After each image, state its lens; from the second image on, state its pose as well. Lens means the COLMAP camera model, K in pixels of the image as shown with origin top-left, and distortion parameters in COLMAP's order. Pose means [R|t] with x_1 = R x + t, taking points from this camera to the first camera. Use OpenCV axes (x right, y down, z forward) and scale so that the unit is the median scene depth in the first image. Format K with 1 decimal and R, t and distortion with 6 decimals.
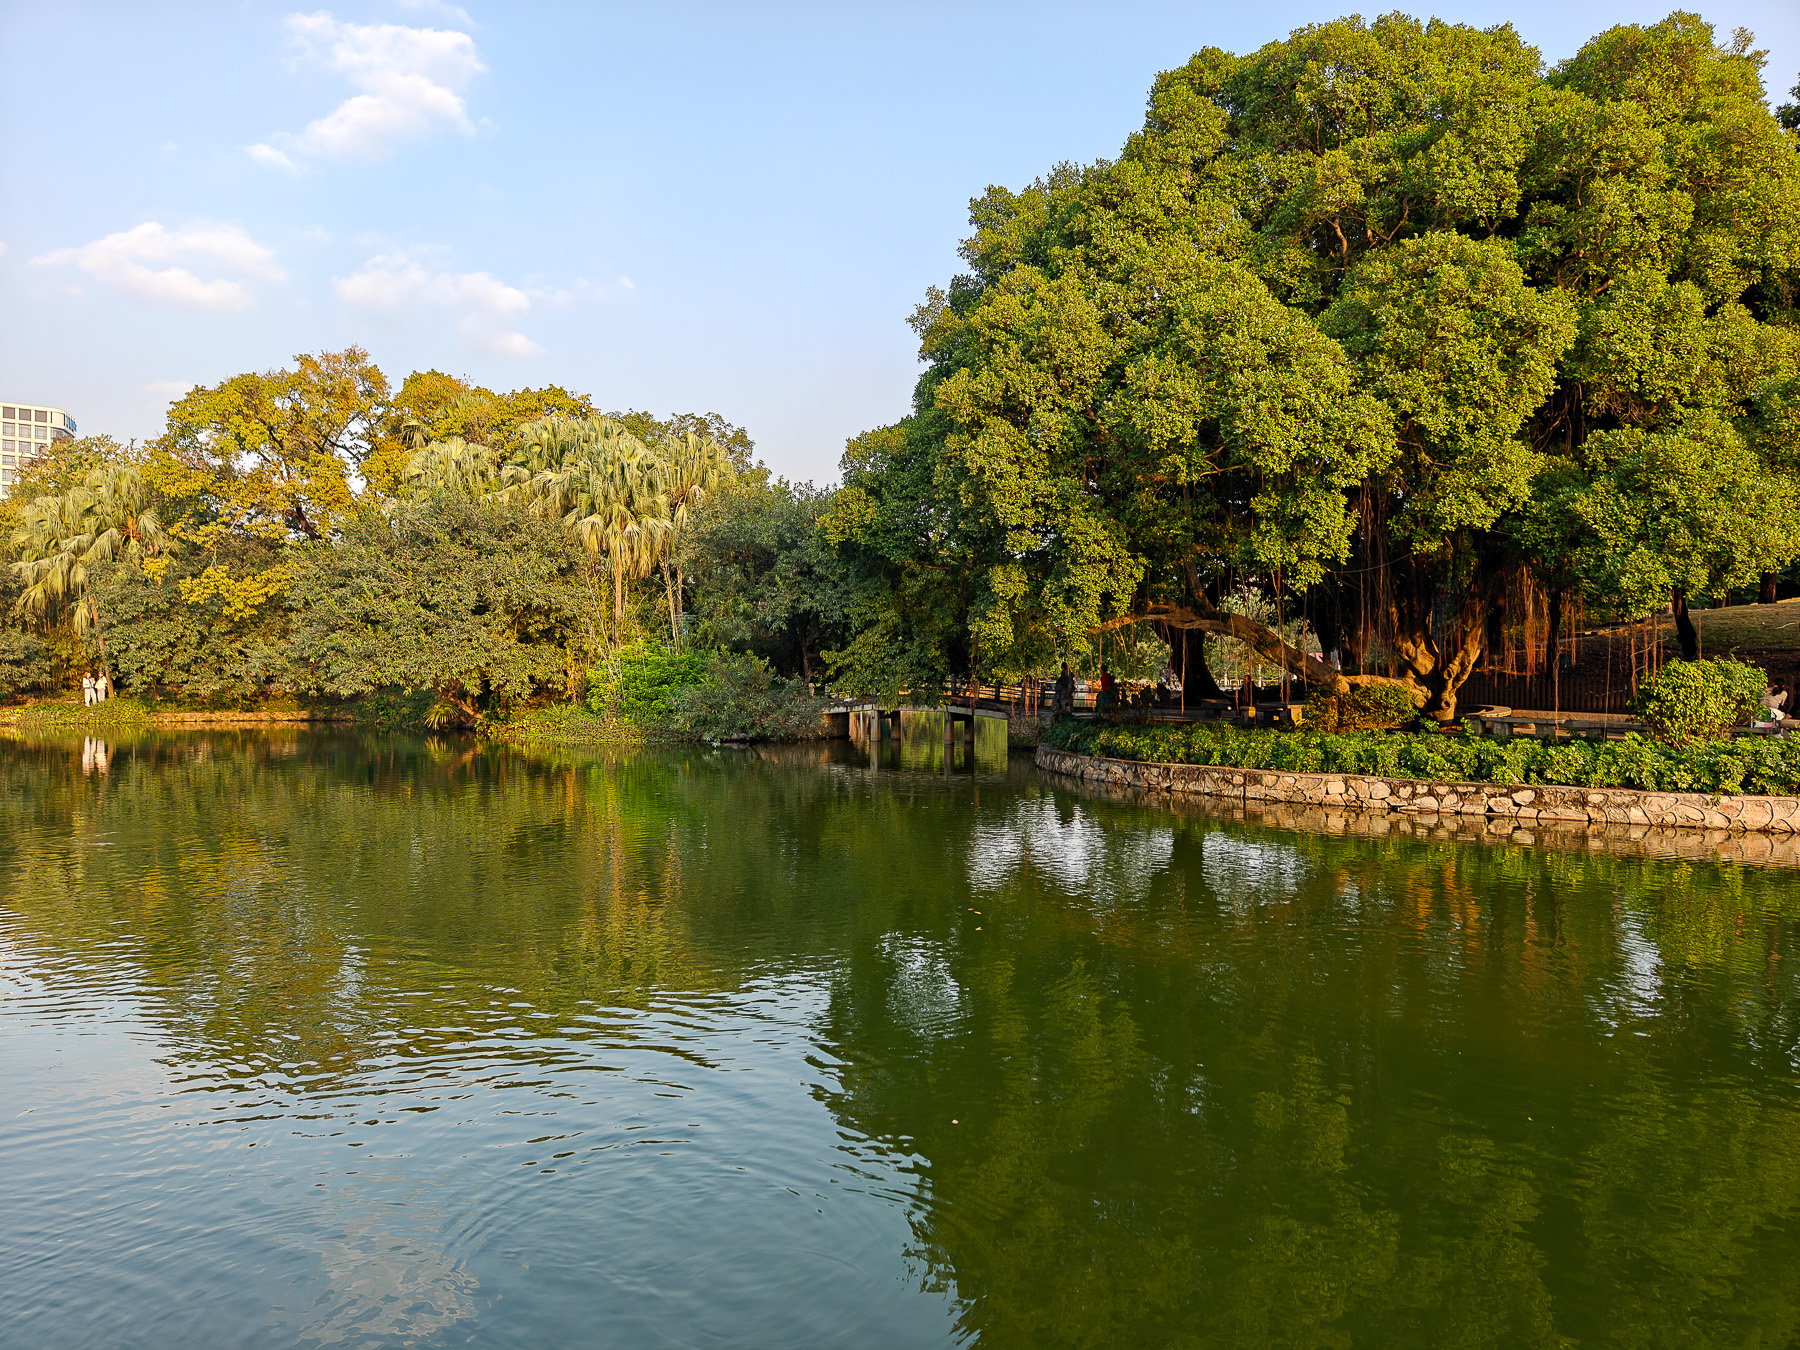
lens RADIAL K [[1200.3, 0, 902.2], [0, 1200.3, 673.7], [0, 0, 1]] dist [-0.004389, -0.000911]
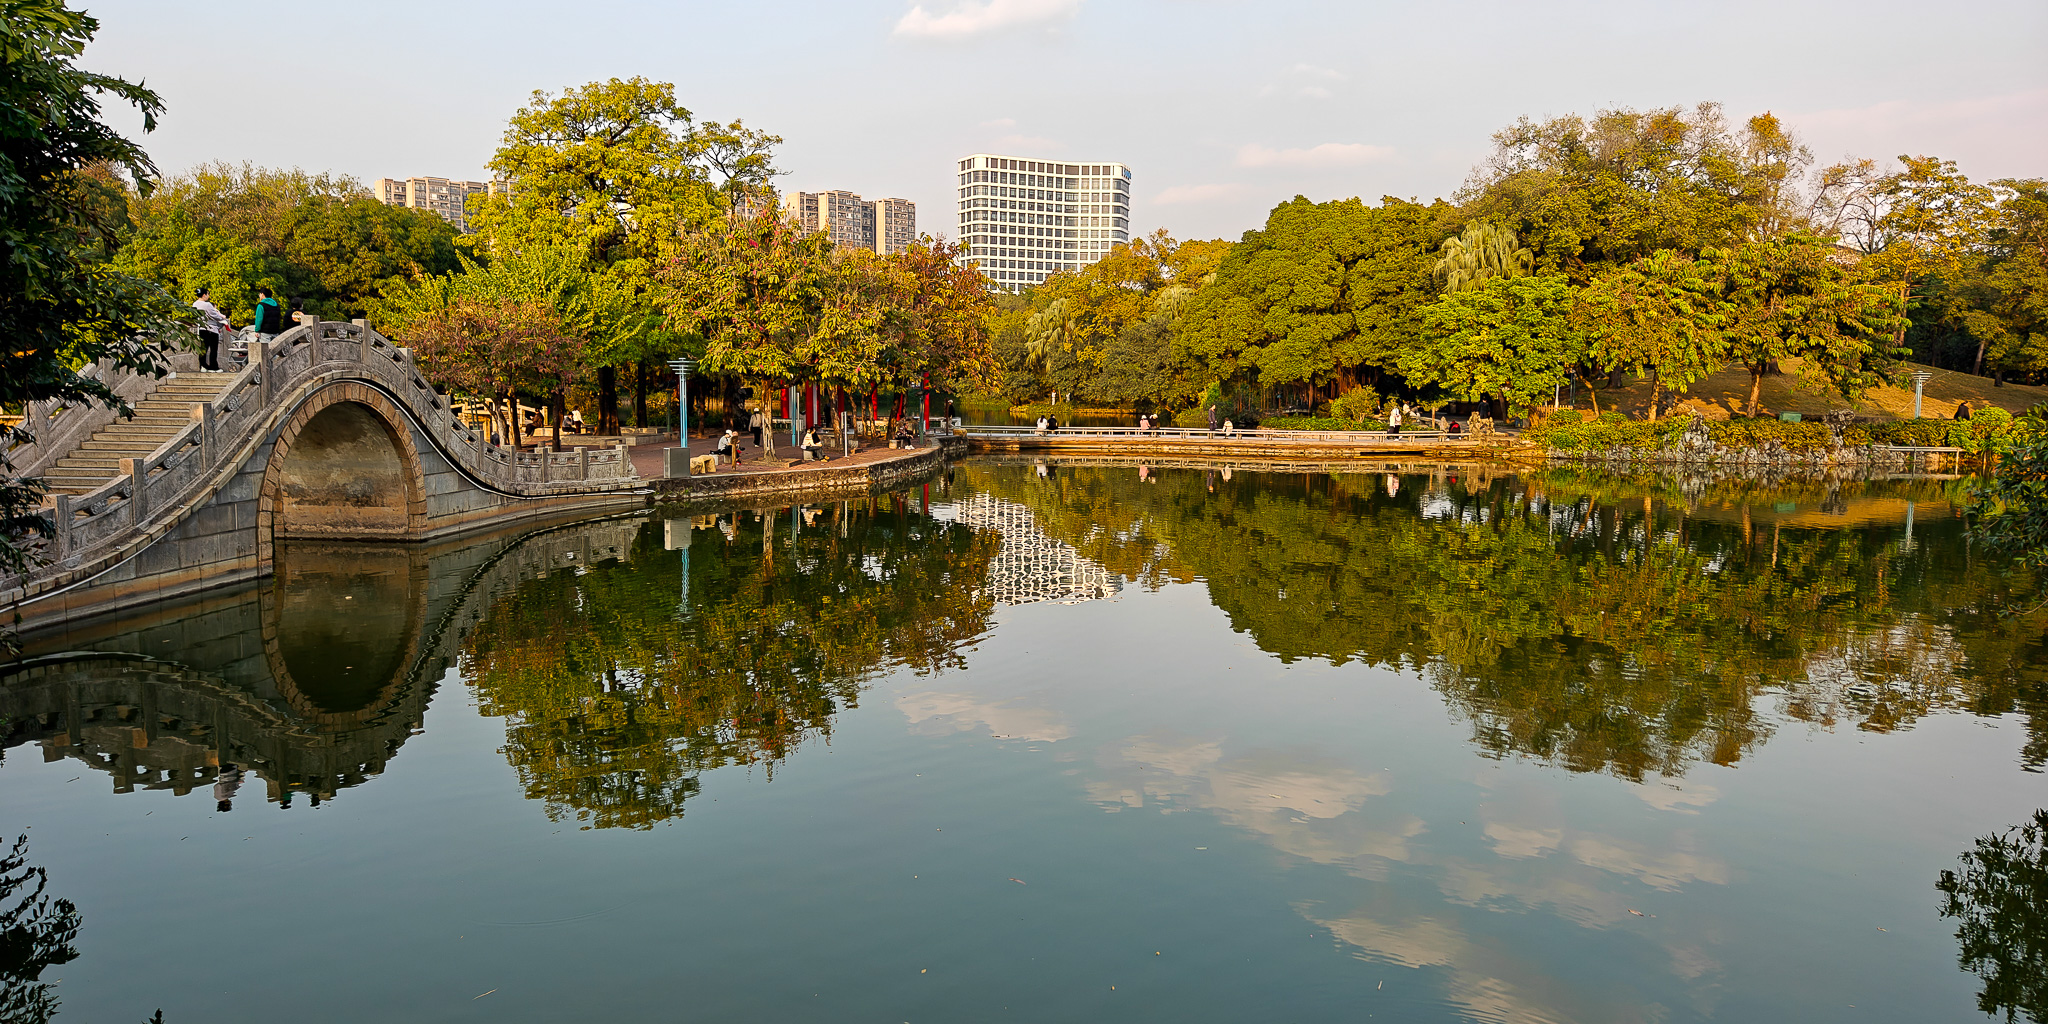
lens RADIAL K [[1318.9, 0, 1032.9], [0, 1318.9, 515.0], [0, 0, 1]] dist [0.021496, 0.005235]
pose [[0.770957, 0.070636, -0.632957, 0.926125], [-0.007553, 0.994775, 0.101814, -0.020482], [0.636842, -0.073713, 0.767463, -0.996044]]
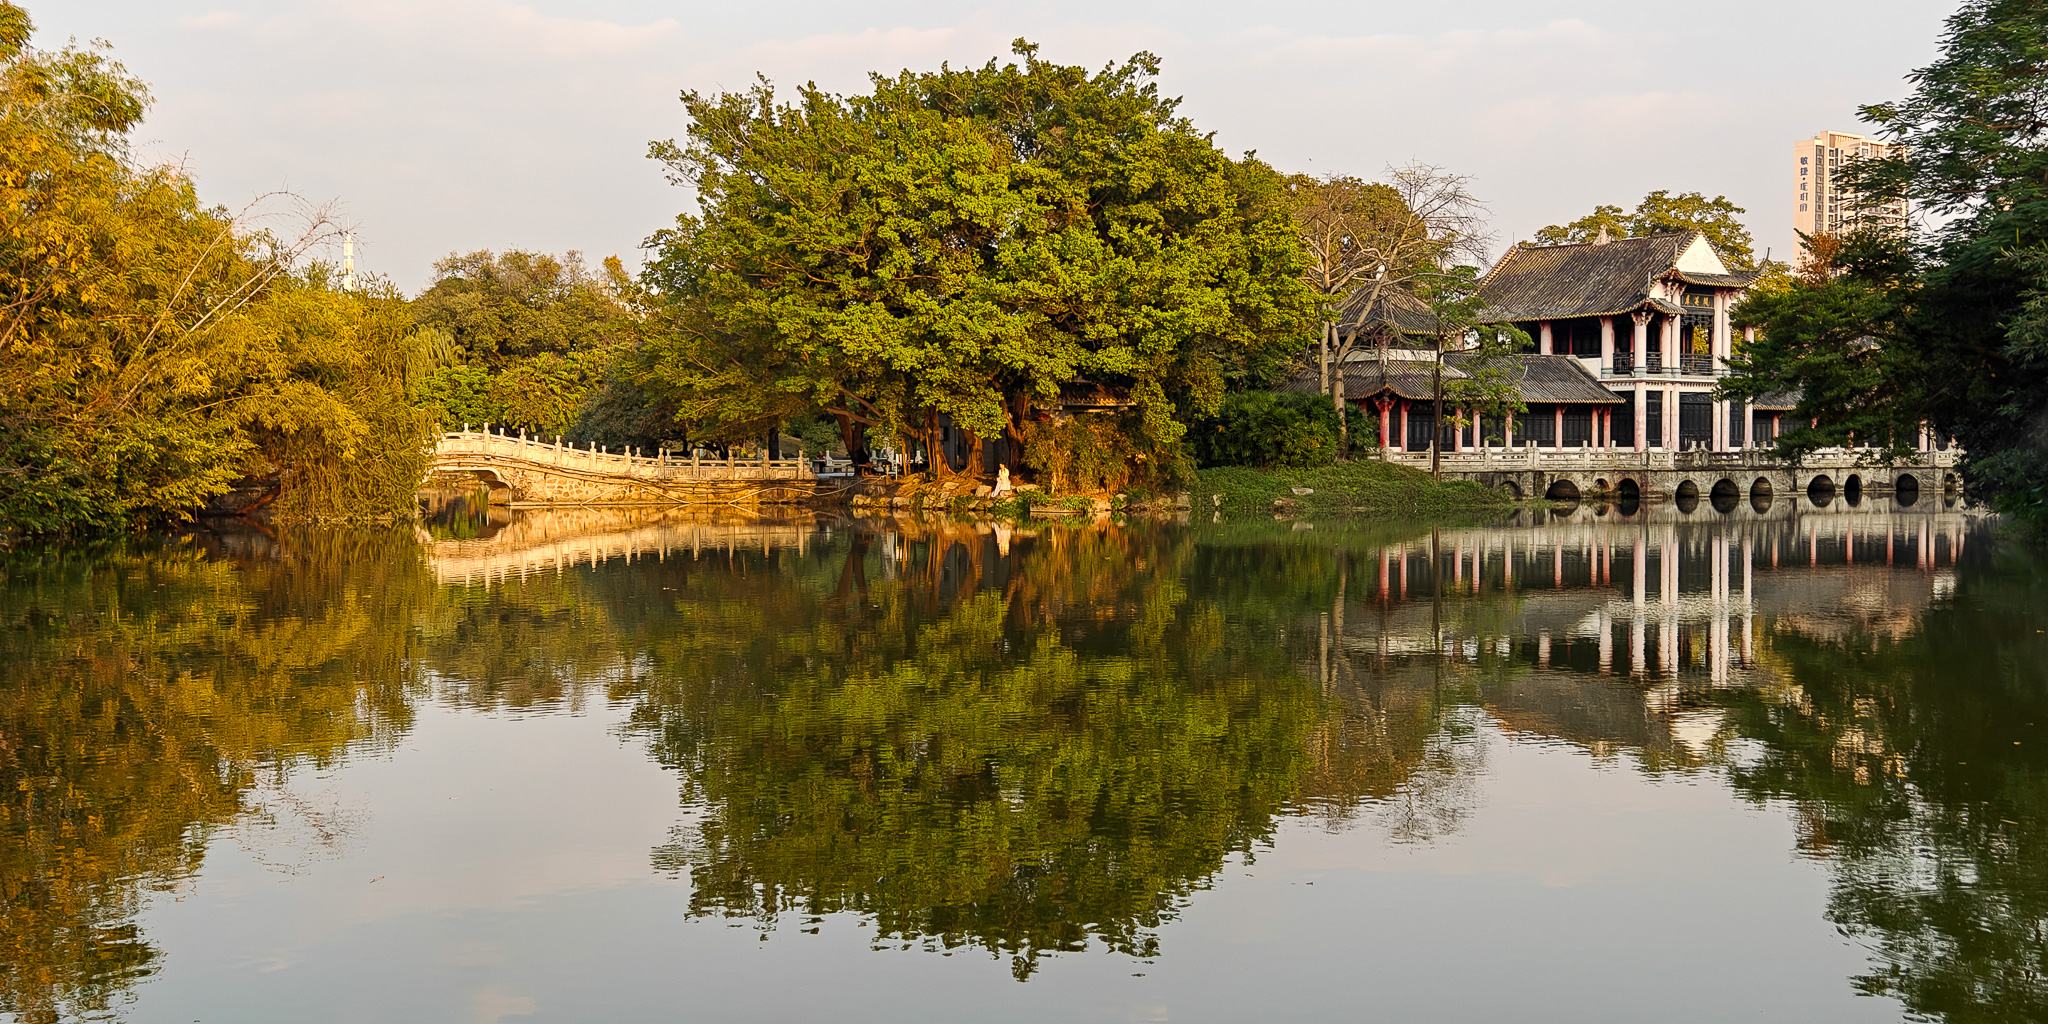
lens RADIAL K [[2153.3, 0, 1028.2], [0, 2153.3, 516.4], [0, 0, 1]] dist [0.029986, 0.000000]
pose [[0.996372, -0.001592, -0.085089, 1.338582], [0.003663, 0.999701, 0.024186, 0.007282], [0.085025, -0.024410, 0.996080, -2.149934]]
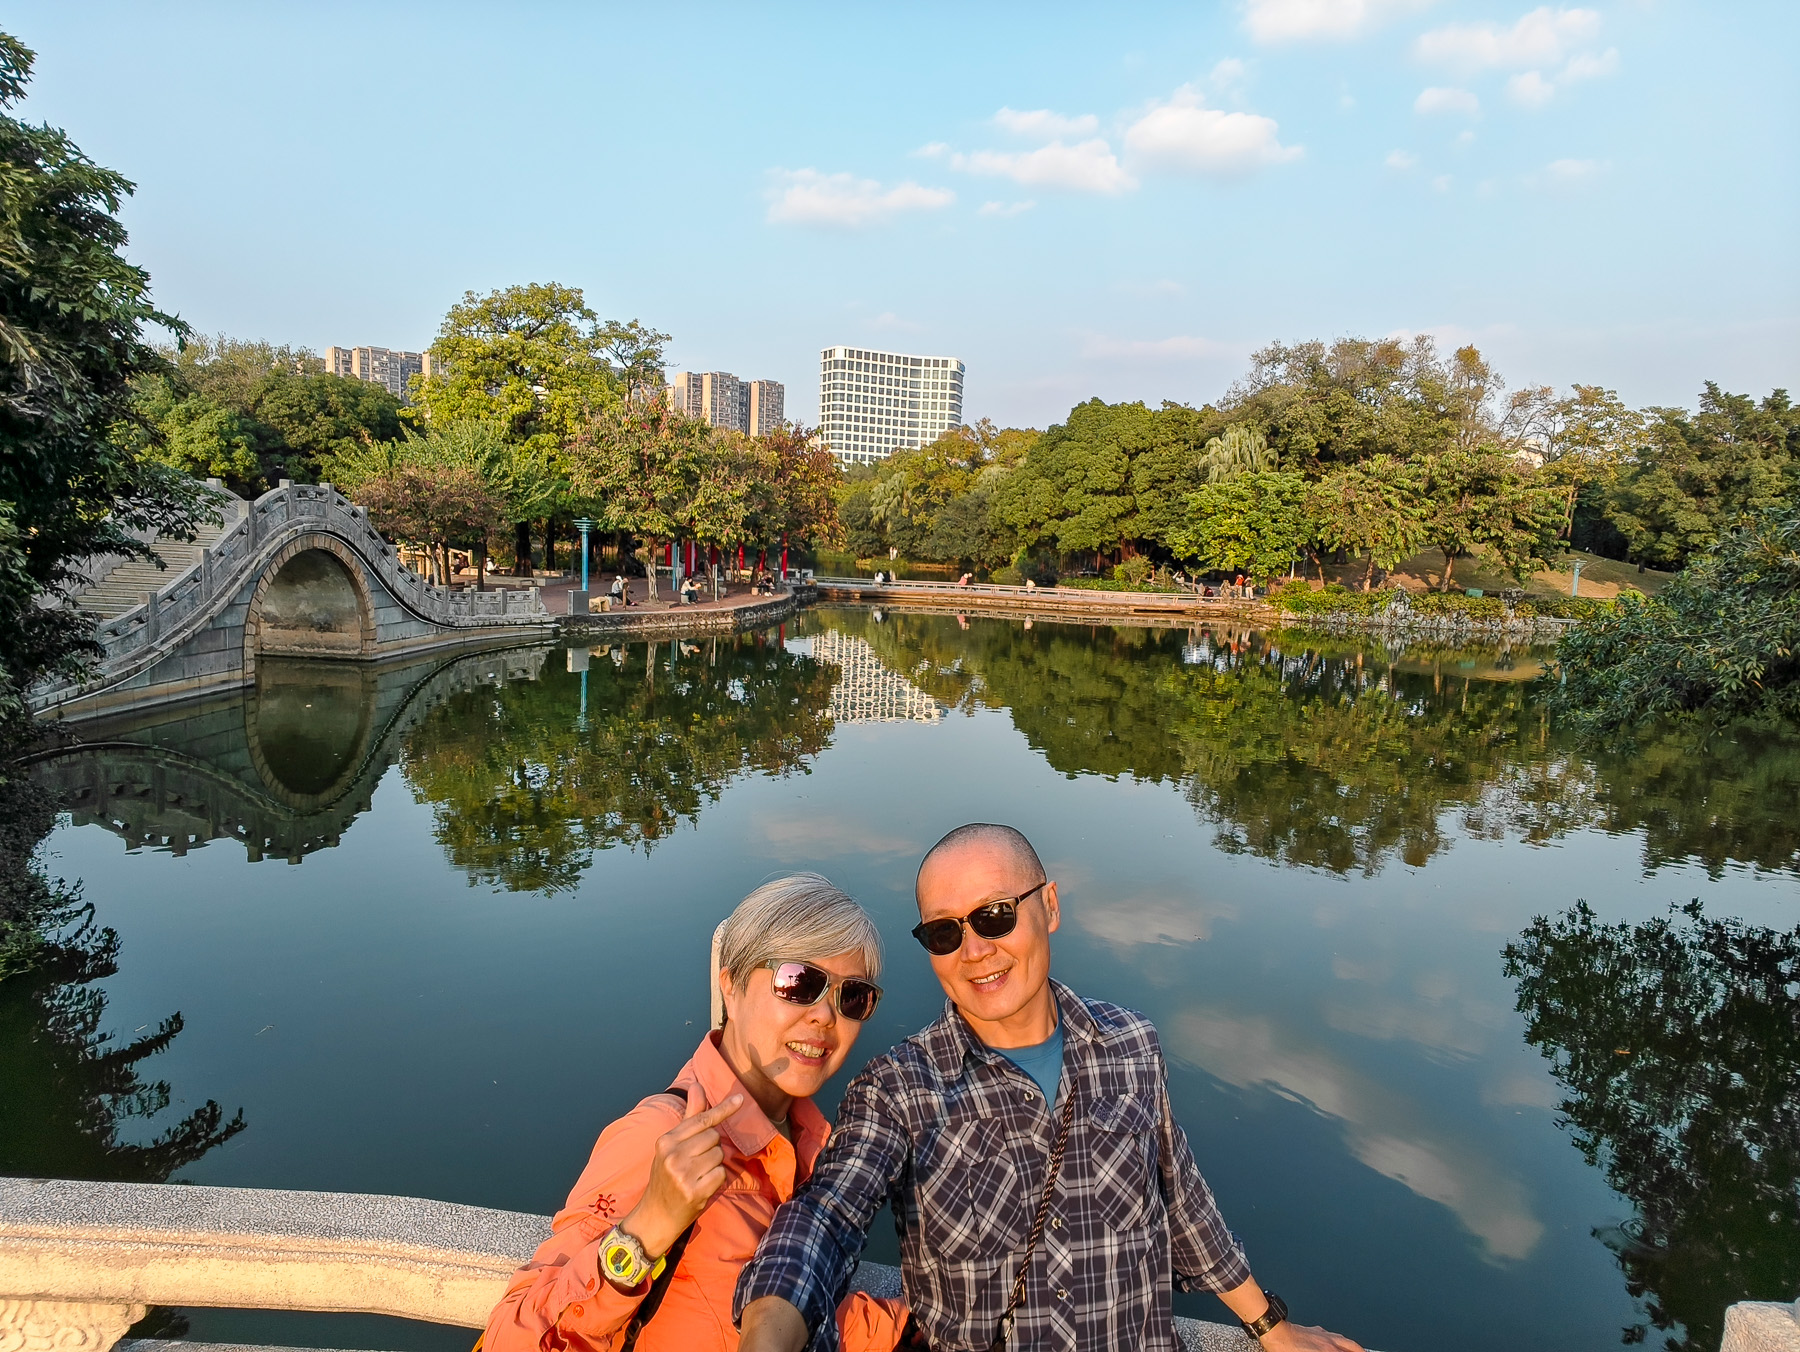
lens RADIAL K [[1092.5, 0, 901.2], [0, 1092.5, 683.2], [0, 0, 1]] dist [0.023818, -0.002801]
pose [[0.783354, 0.113771, -0.611075, 0.942820], [-0.040921, 0.990413, 0.131939, -0.025158], [0.620227, -0.078349, 0.780500, -1.007799]]
